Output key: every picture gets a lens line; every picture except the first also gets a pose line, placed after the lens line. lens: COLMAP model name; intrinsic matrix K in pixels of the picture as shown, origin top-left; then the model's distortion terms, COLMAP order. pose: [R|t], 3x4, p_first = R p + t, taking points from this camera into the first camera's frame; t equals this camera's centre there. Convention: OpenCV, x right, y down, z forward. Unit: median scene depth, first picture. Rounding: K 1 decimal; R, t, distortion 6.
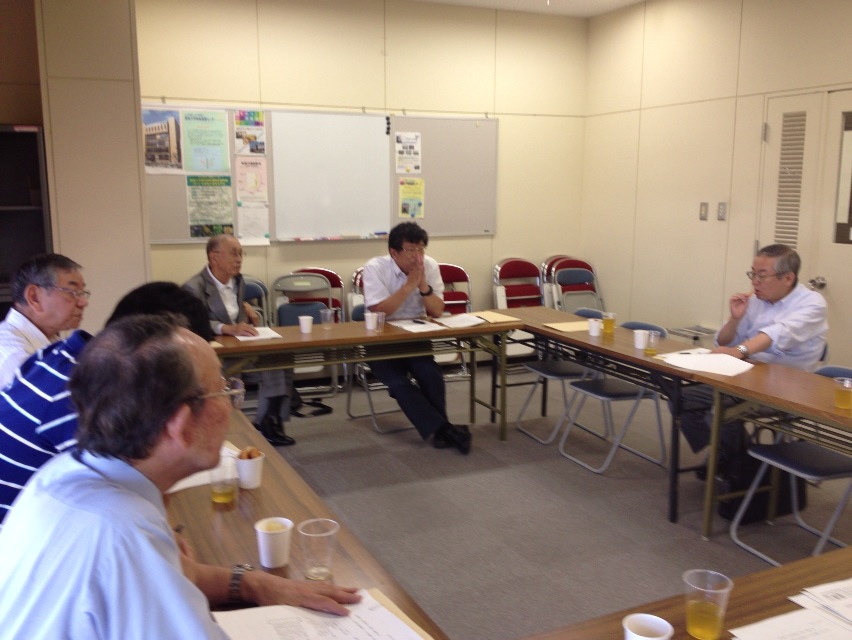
lens RADIAL K [[787.1, 0, 426.6], [0, 787.1, 341.3], [0, 0, 1]] dist [0.148666, -0.270271]
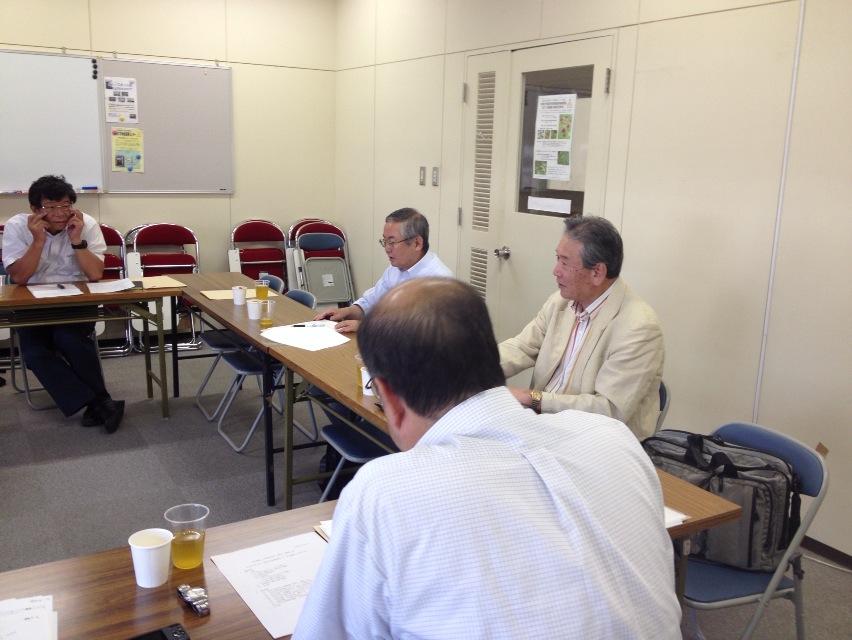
lens RADIAL K [[787.1, 0, 426.6], [0, 787.1, 341.3], [0, 0, 1]] dist [0.148666, -0.270271]
pose [[0.996155, 0.007562, 0.087281, 0.270818], [-0.011462, 0.998954, 0.044269, -0.006319], [-0.086855, -0.045099, 0.995200, 0.043690]]
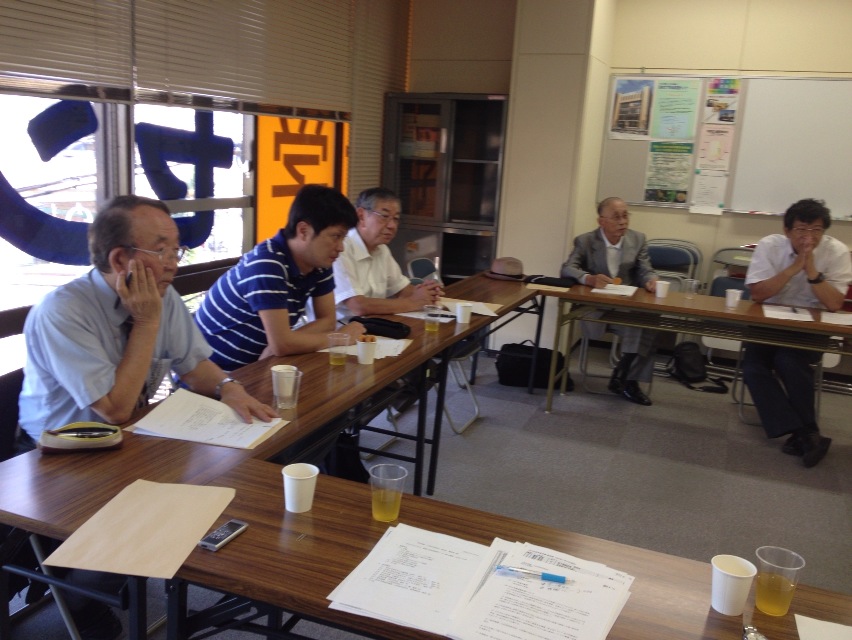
lens RADIAL K [[787.1, 0, 426.6], [0, 787.1, 341.3], [0, 0, 1]] dist [0.148666, -0.270271]
pose [[0.683708, 0.216963, -0.696757, 0.287527], [-0.196394, 0.974261, 0.110658, -0.007415], [0.702832, 0.061181, 0.708720, 0.049788]]
